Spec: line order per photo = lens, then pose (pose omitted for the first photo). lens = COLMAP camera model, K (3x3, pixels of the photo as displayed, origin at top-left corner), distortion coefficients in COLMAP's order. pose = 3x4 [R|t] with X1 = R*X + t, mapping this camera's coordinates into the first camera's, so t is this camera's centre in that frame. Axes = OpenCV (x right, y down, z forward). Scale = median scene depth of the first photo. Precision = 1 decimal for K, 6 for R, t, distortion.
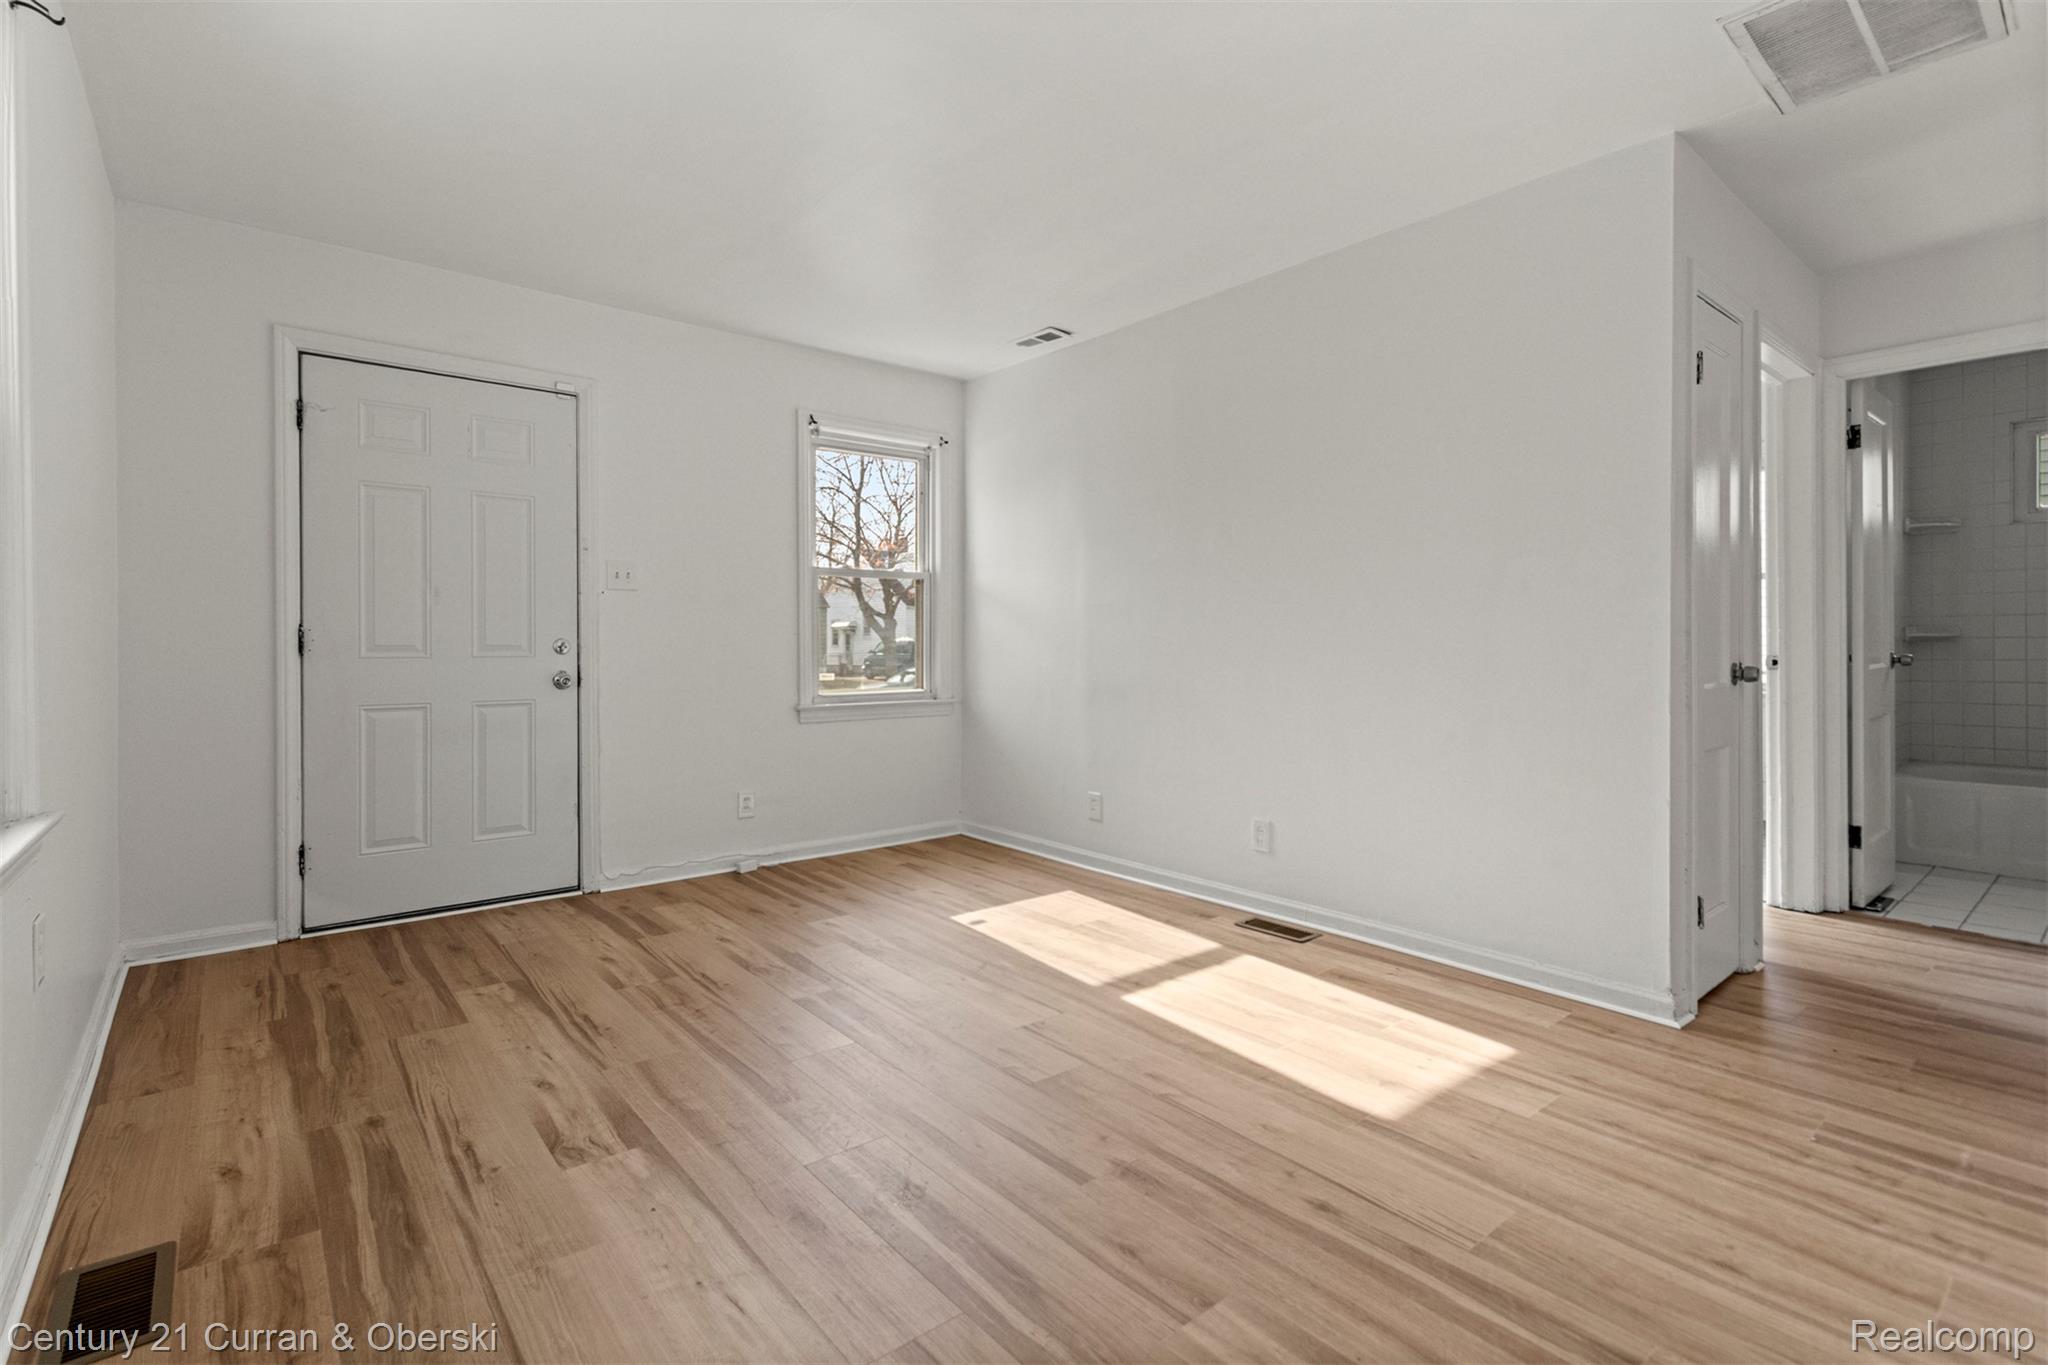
lens RADIAL K [[944.3, 0, 1003.4], [0, 944.3, 648.0], [0, 0, 1]] dist [0.003422, -0.002250]
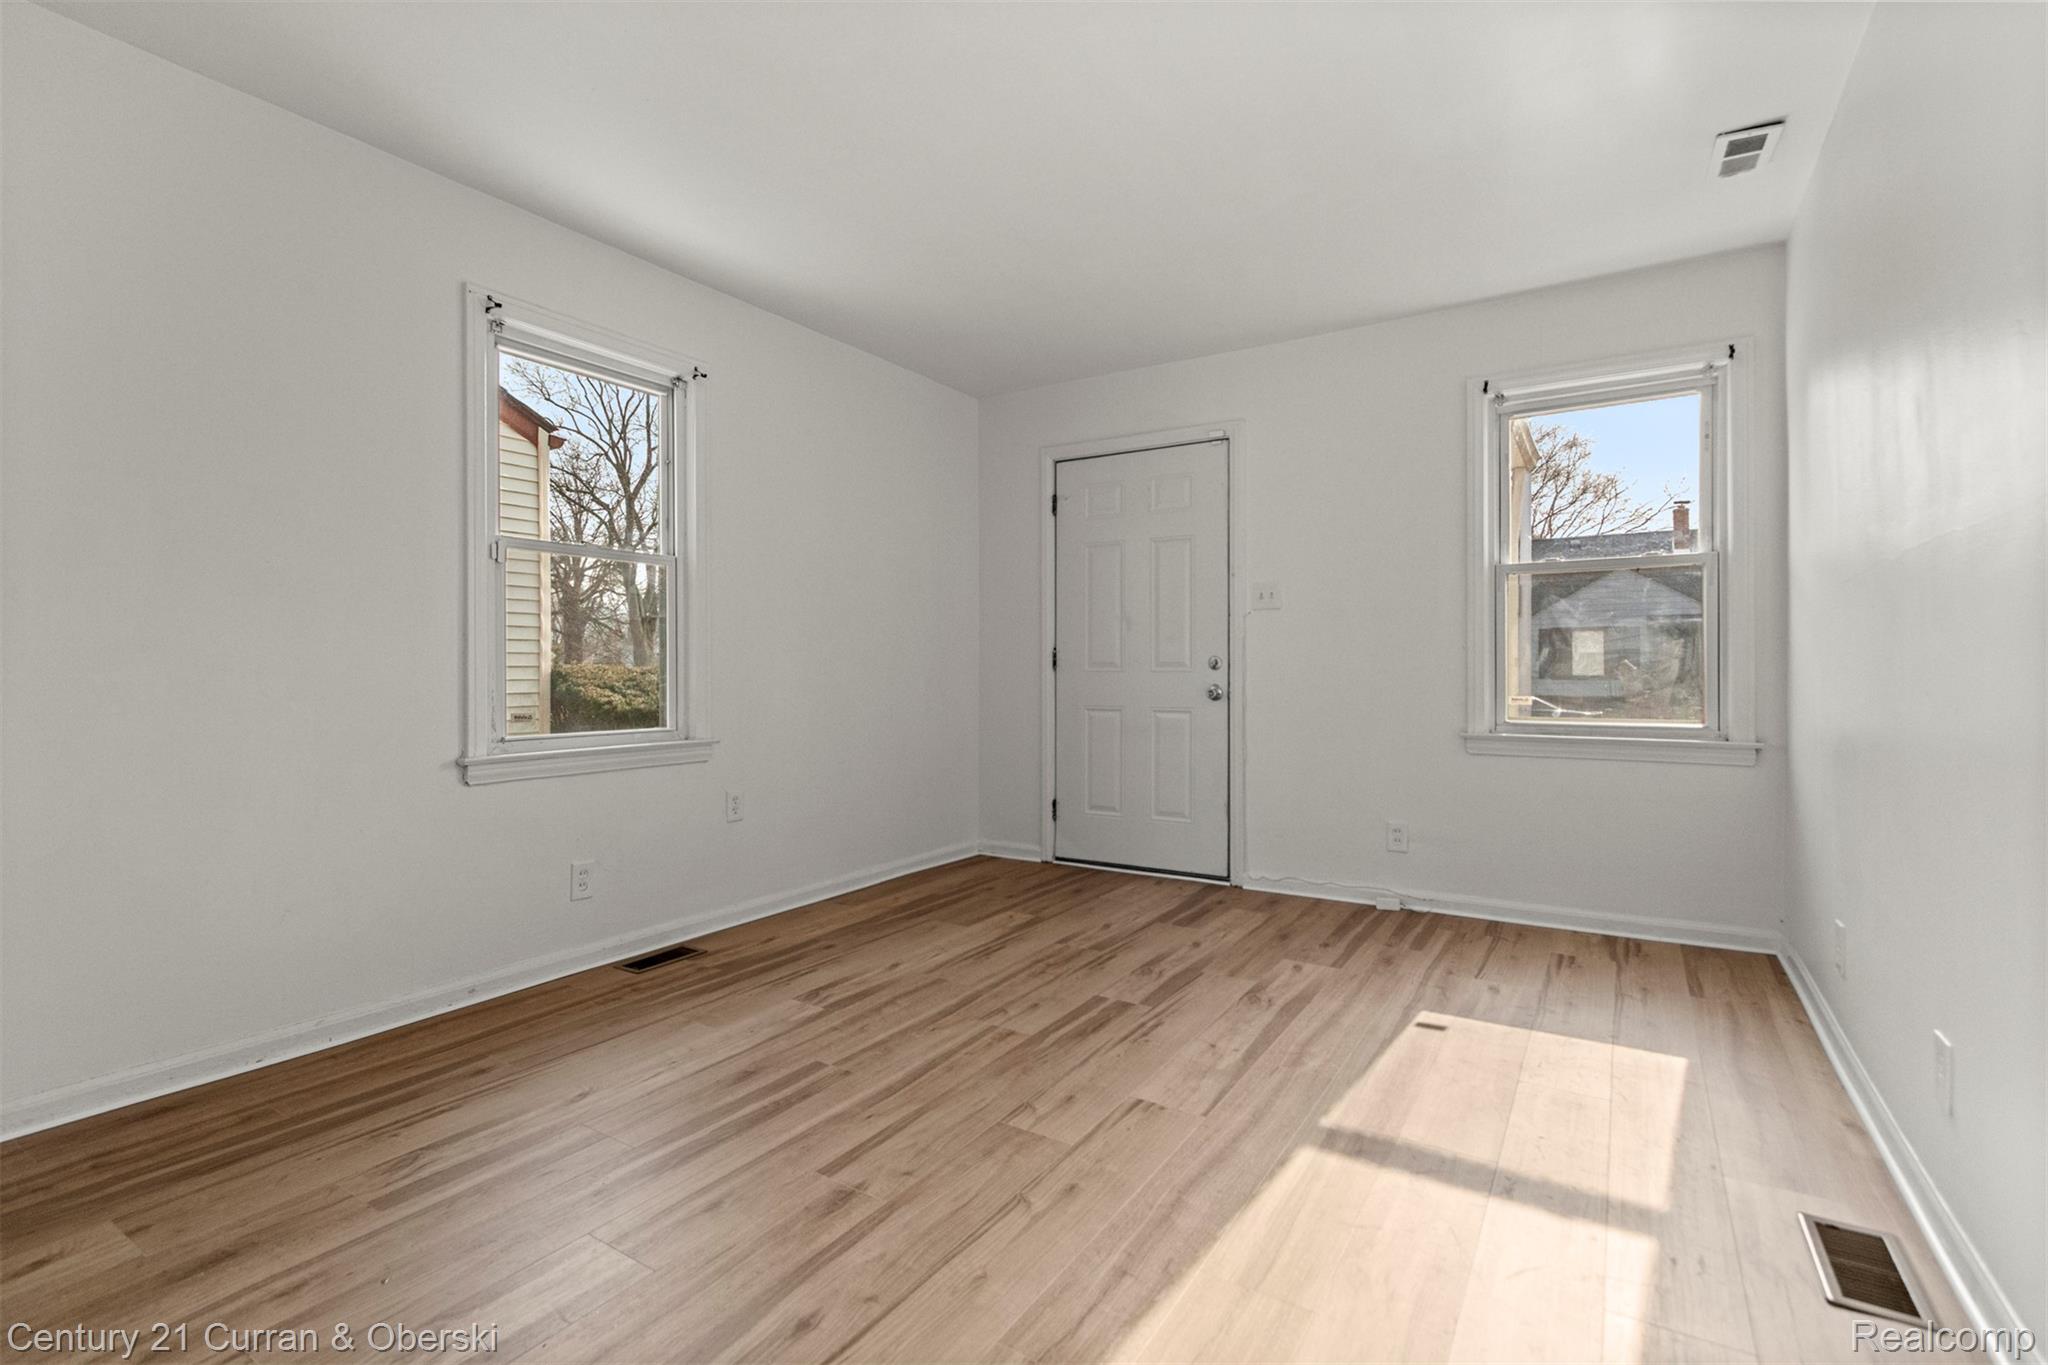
lens RADIAL K [[944.3, 0, 1010.1], [0, 944.3, 675.6], [0, 0, 1]] dist [0.003422, -0.002250]
pose [[0.312493, 0.008430, -0.949883, 0.764688], [-0.001354, 0.999964, 0.008429, 0.005965], [0.949919, -0.001347, 0.312493, 0.588715]]
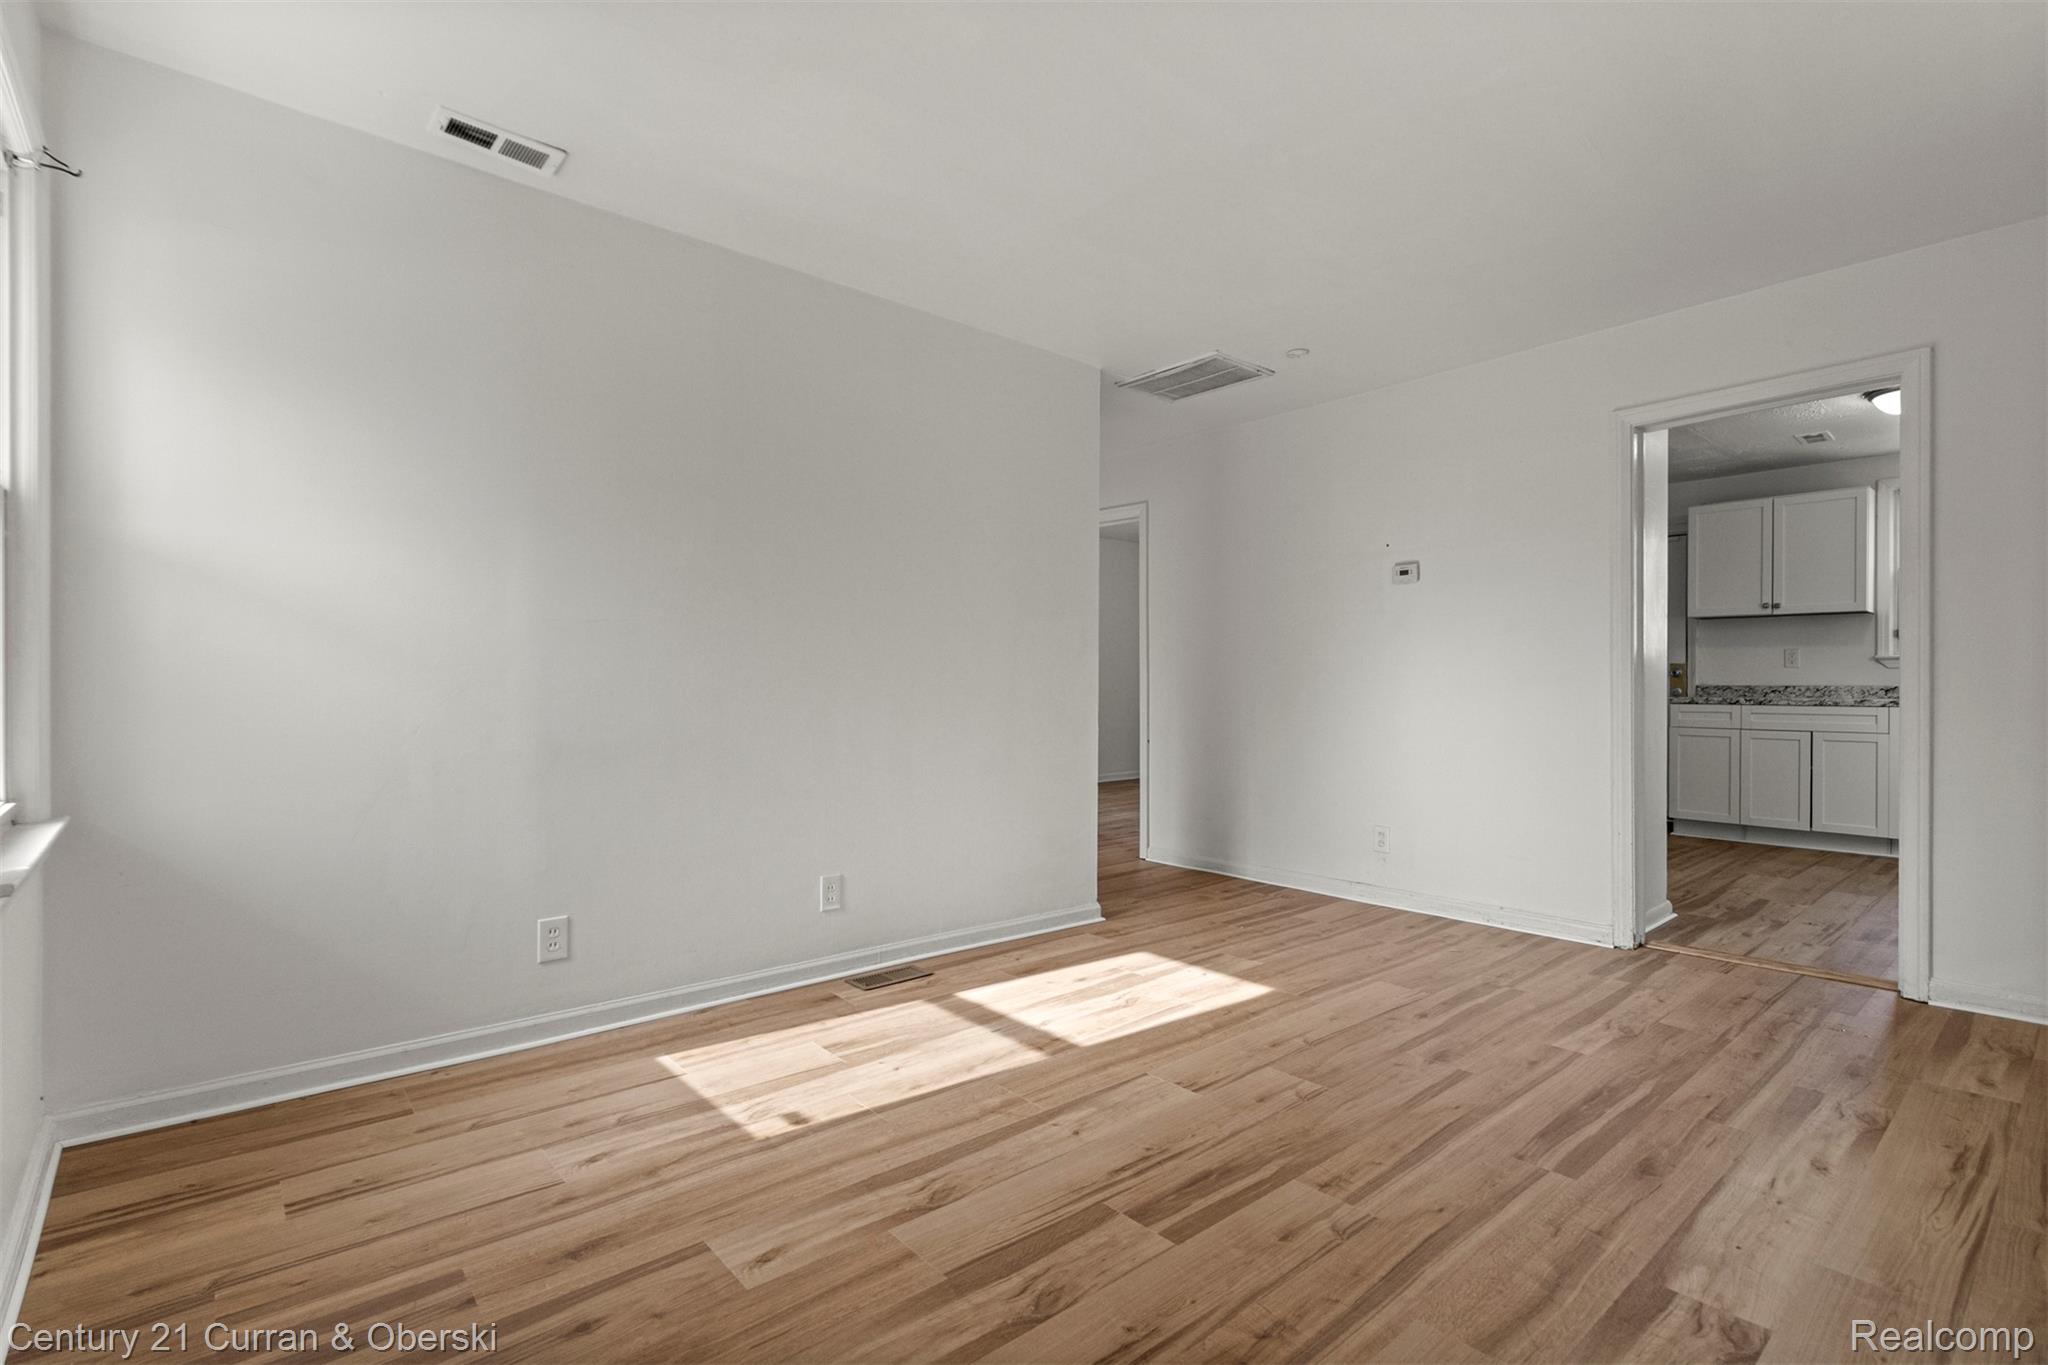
lens RADIAL K [[944.3, 0, 1002.0], [0, 944.3, 692.1], [0, 0, 1]] dist [0.003422, -0.002250]
pose [[-0.012972, -0.007004, 0.999891, -0.868130], [0.002478, 0.999972, 0.007036, -0.002112], [-0.999913, 0.002569, -0.012954, 1.146221]]
